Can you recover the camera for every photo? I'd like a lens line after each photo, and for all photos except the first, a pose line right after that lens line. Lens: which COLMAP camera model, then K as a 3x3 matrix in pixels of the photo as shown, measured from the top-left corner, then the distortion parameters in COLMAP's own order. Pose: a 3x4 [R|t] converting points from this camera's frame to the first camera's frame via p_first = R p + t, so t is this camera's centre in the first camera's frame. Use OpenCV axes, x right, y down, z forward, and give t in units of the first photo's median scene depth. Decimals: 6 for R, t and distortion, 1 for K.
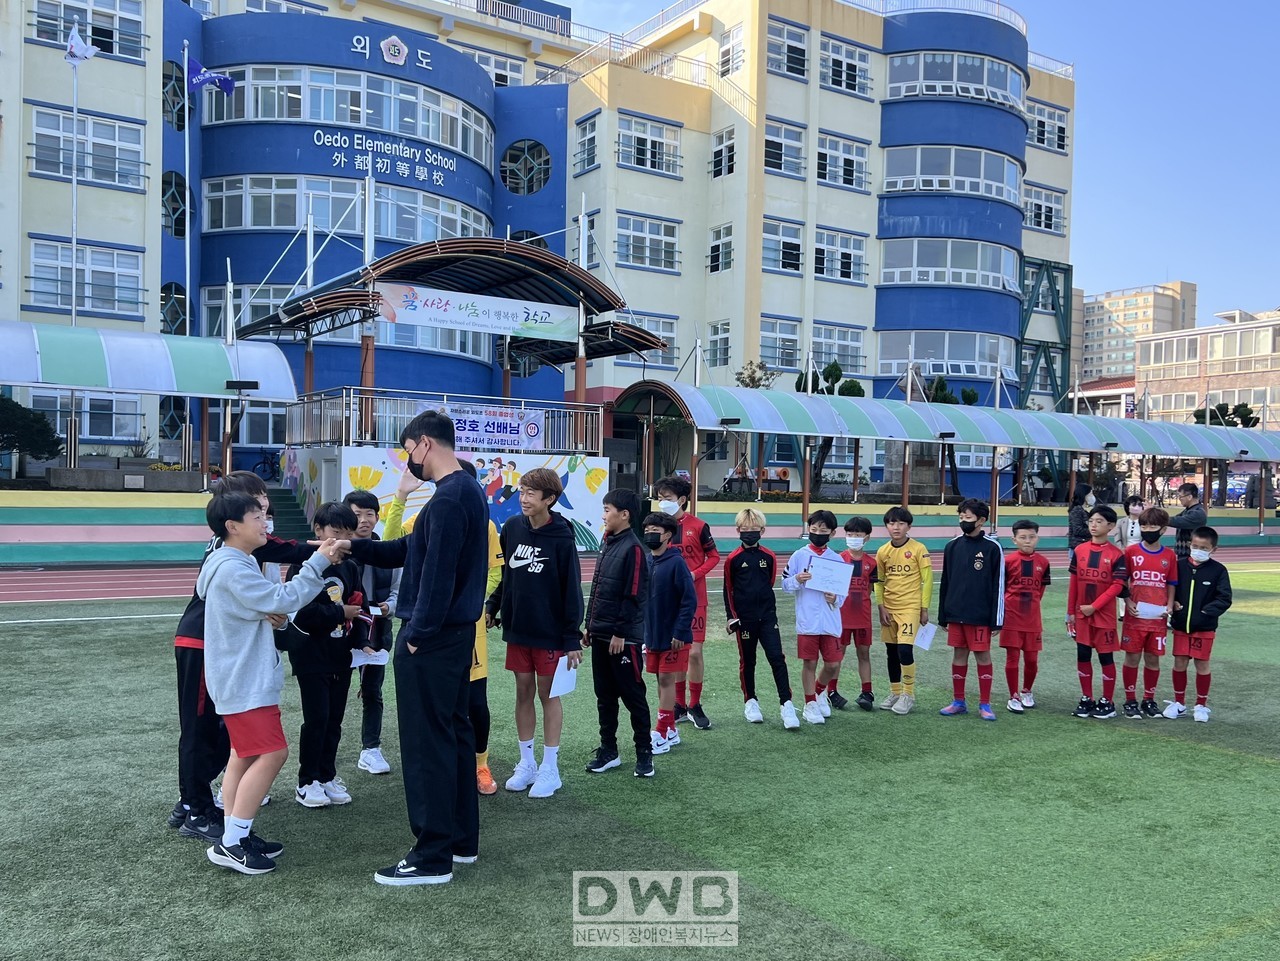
lens RADIAL K [[1102.0, 0, 640.0], [0, 1102.0, 480.5], [0, 0, 1]] dist [0.046911, -0.002181]
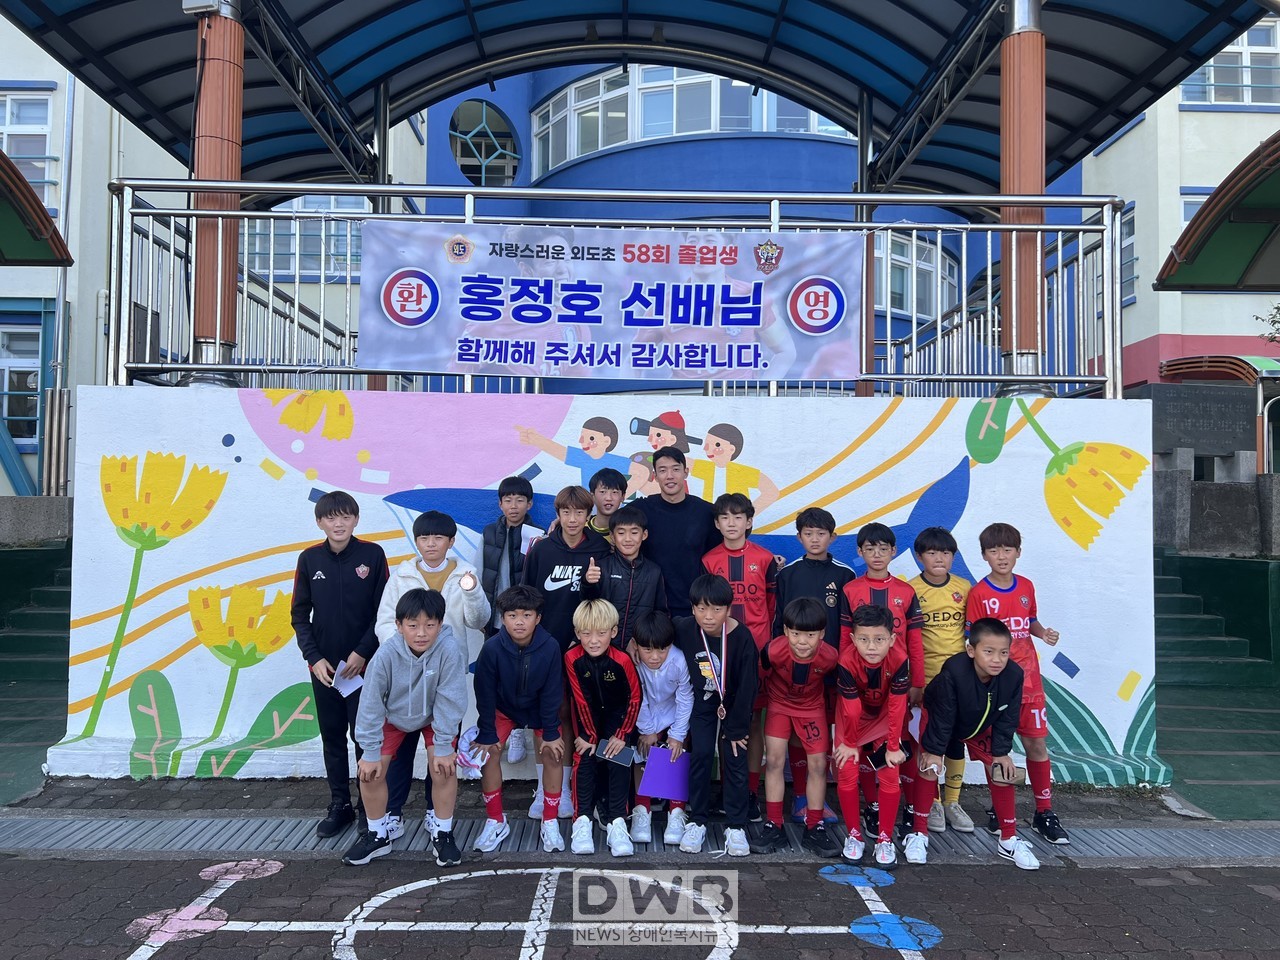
lens RADIAL K [[960.5, 0, 638.9], [0, 960.5, 499.6], [0, 0, 1]] dist [0.002436, -0.000635]
pose [[0.855159, -0.029297, -0.517537, -0.013359], [0.014668, 0.999369, -0.032336, 0.005865], [0.518158, 0.020061, 0.855050, 0.646447]]
